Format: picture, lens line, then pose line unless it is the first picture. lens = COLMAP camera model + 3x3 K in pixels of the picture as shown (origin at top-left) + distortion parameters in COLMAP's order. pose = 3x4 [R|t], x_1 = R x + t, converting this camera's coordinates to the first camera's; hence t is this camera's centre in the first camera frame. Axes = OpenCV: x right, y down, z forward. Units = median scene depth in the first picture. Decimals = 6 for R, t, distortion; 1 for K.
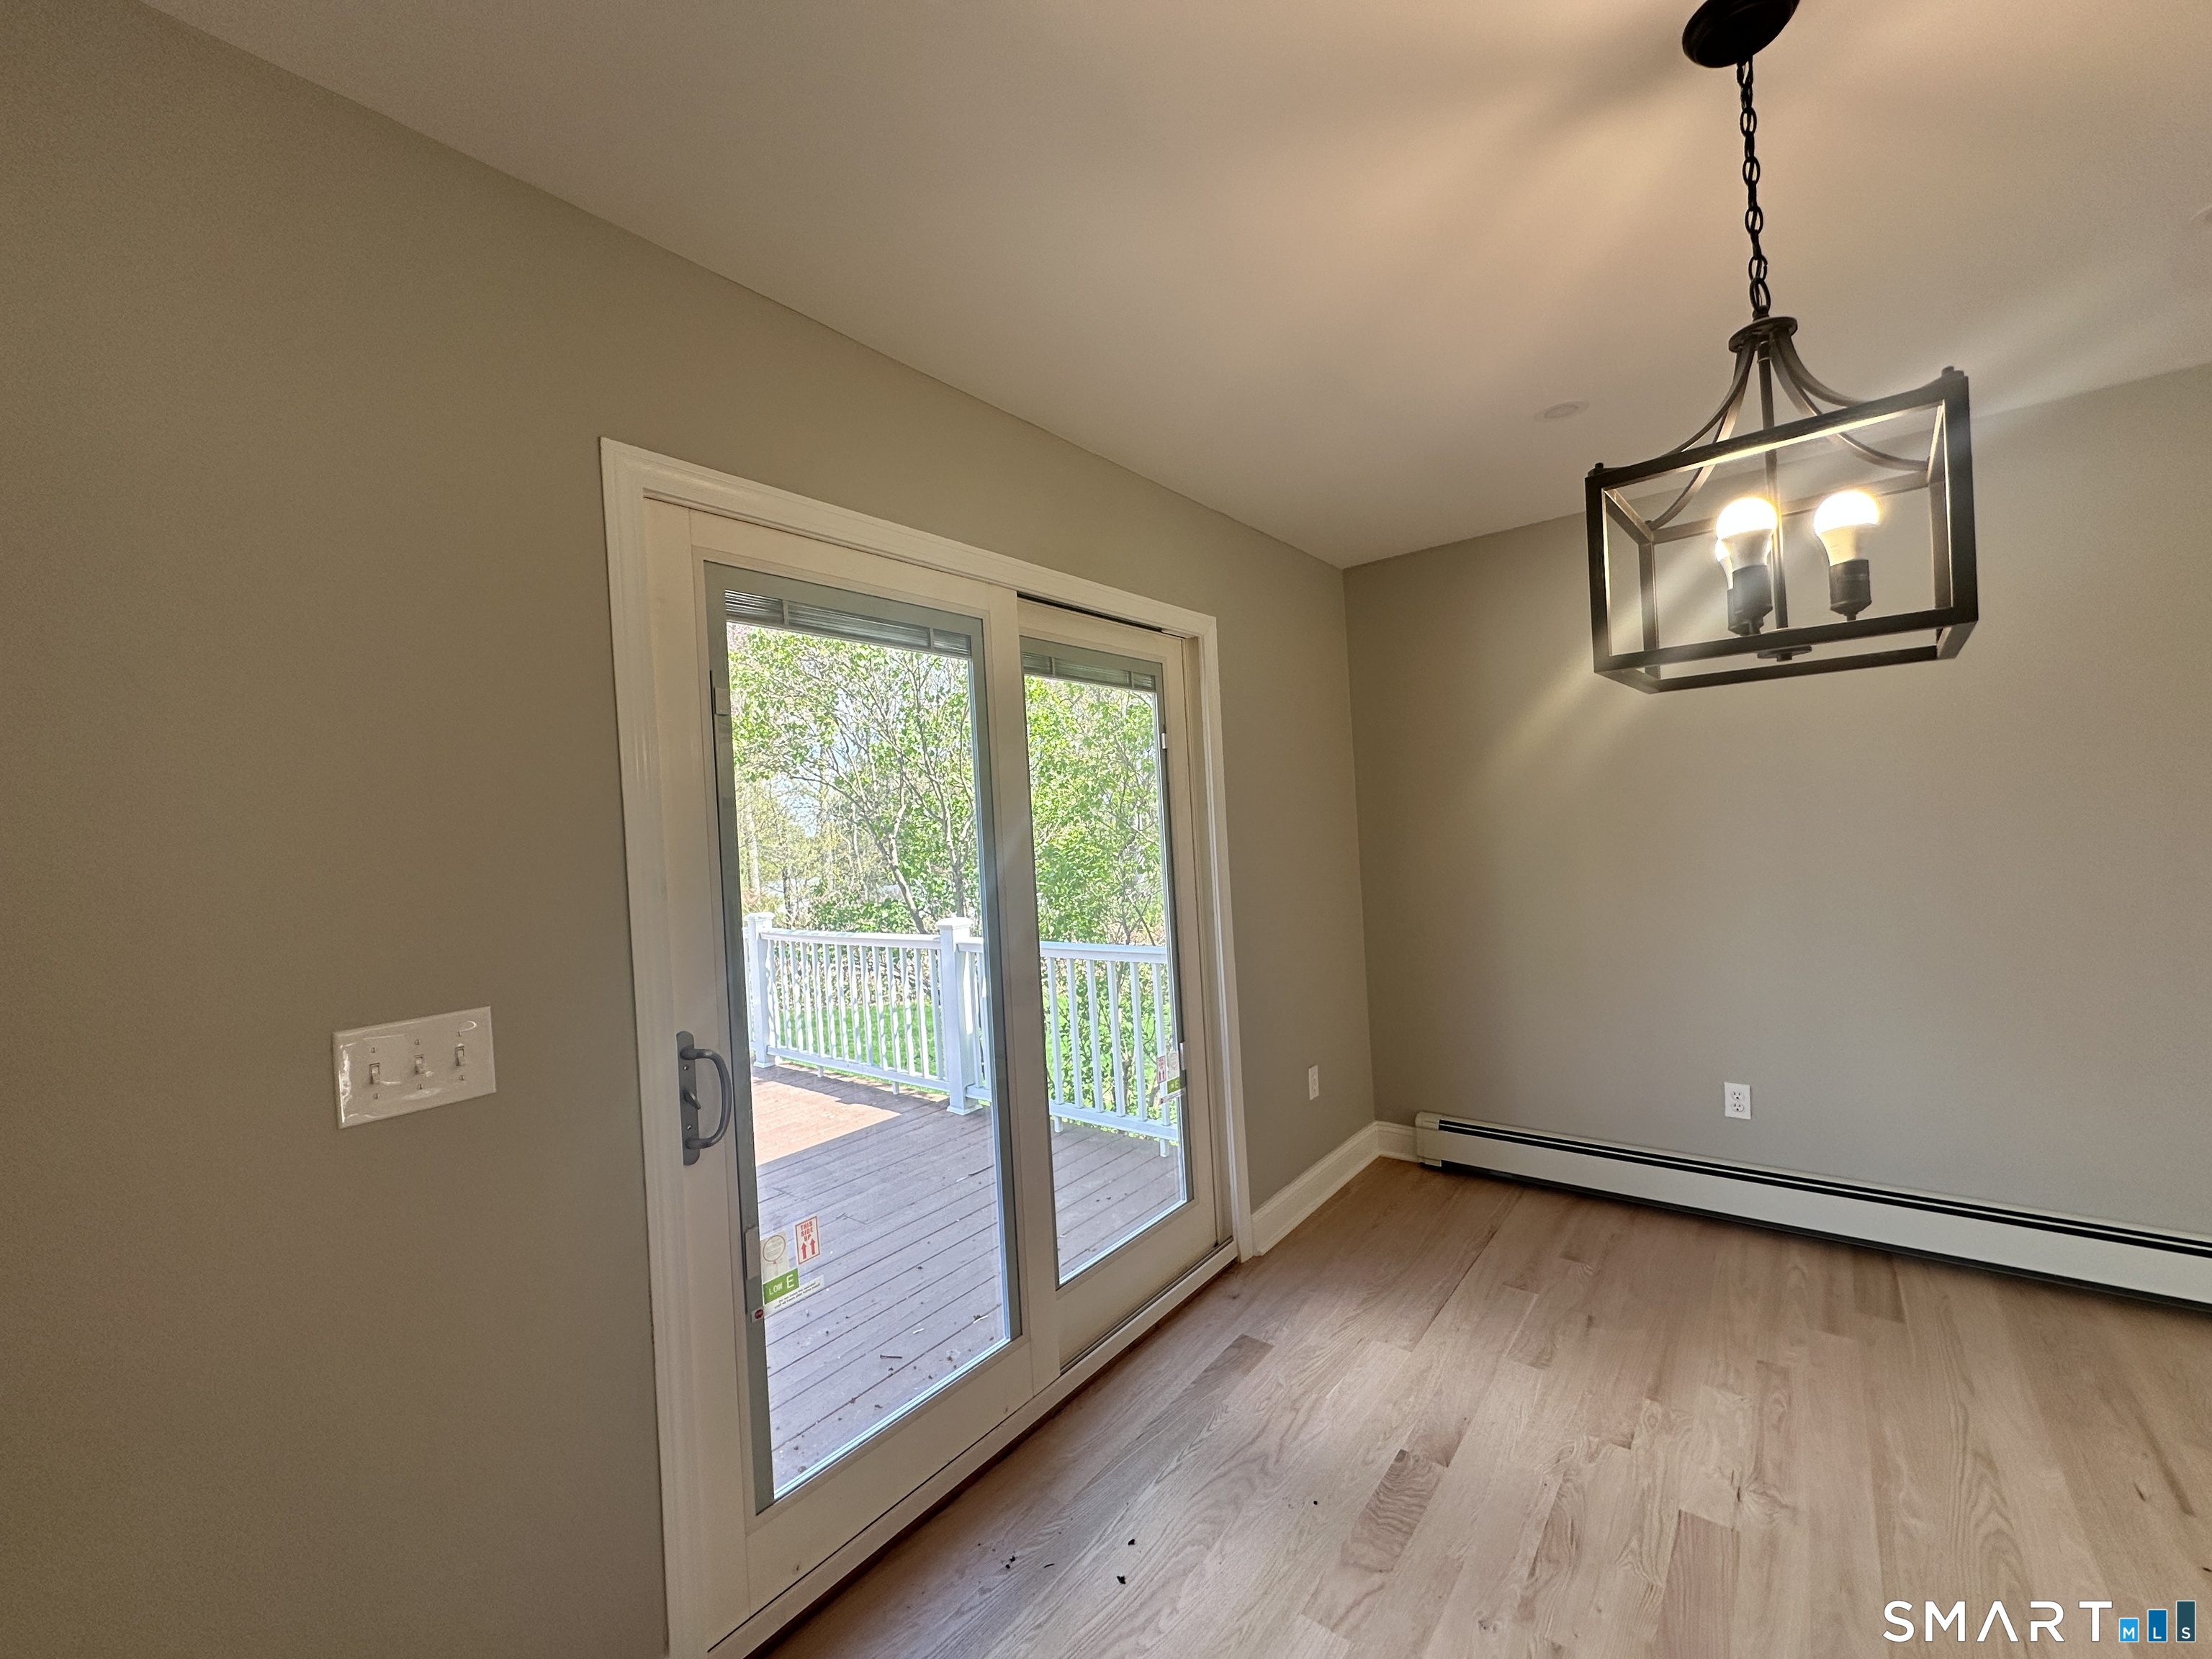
lens RADIAL K [[884.8, 0, 1106.0], [0, 884.8, 829.5], [0, 0, 1]] dist [0.000748, -0.000248]
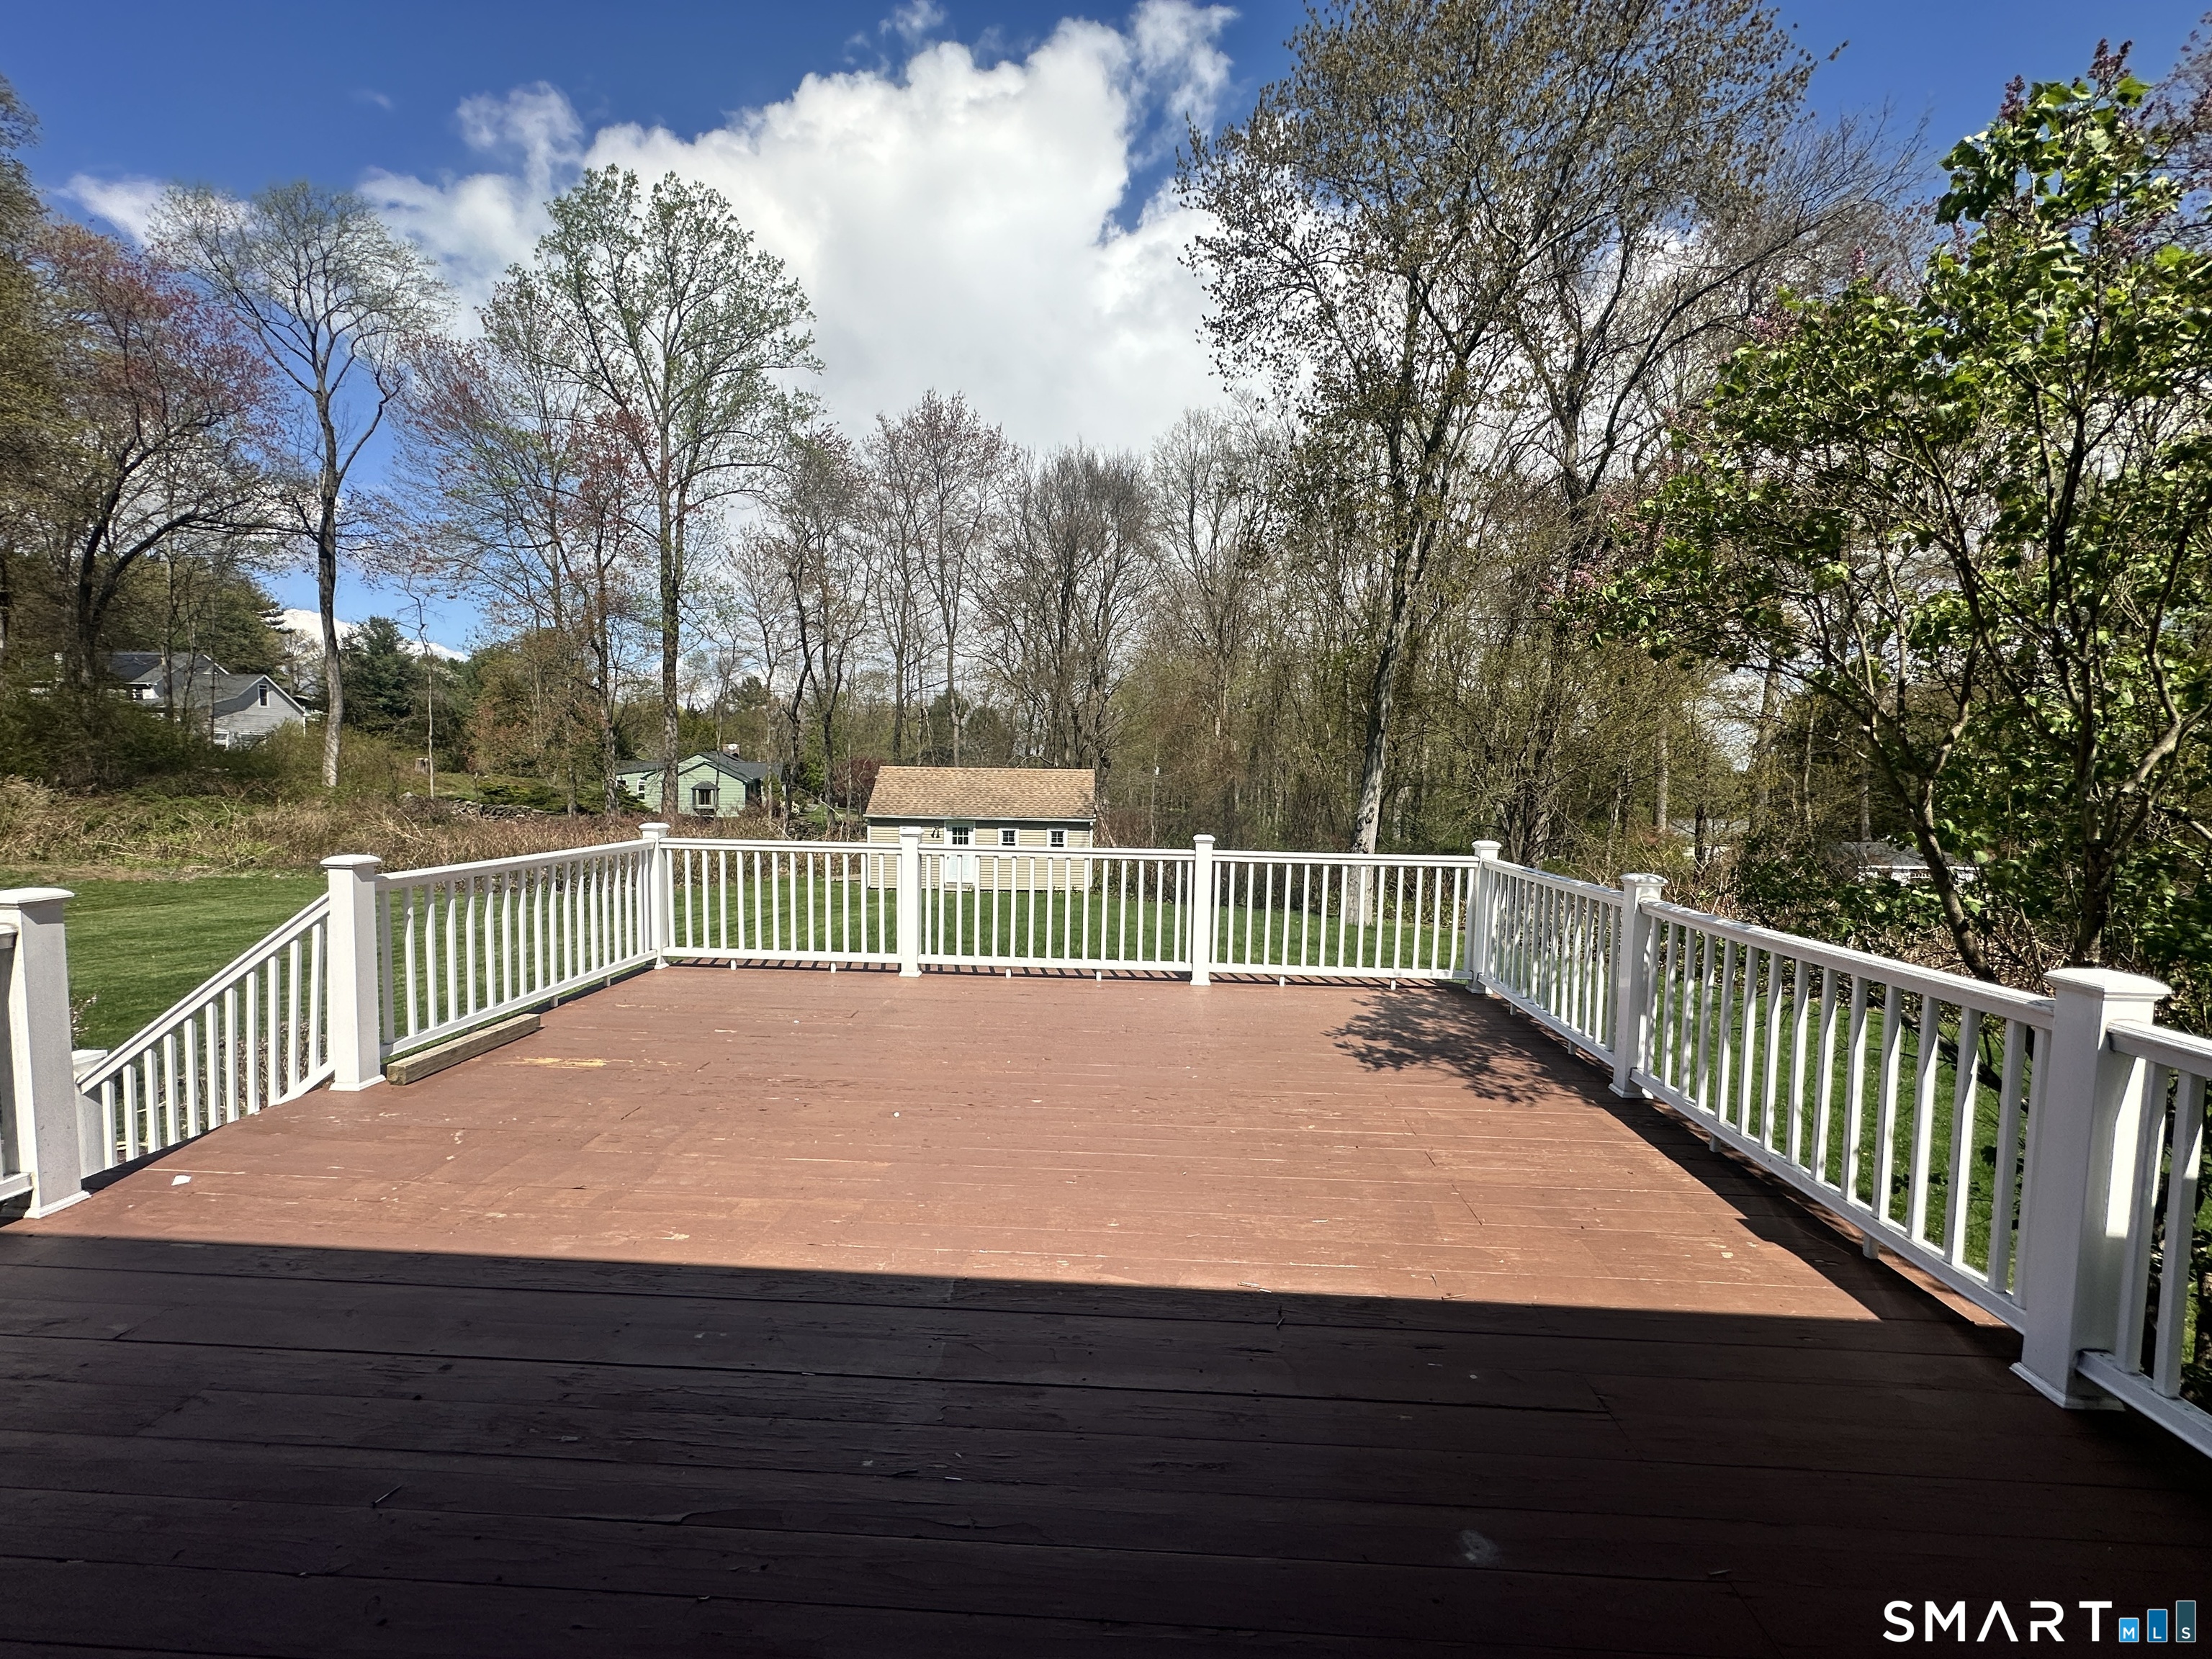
lens RADIAL K [[884.8, 0, 1106.0], [0, 884.8, 829.5], [0, 0, 1]] dist [0.000748, -0.000248]
pose [[0.584590, 0.129415, -0.800941, -0.100007], [-0.059203, 0.991369, 0.116973, 0.008223], [0.809166, -0.020963, 0.587207, 0.284496]]
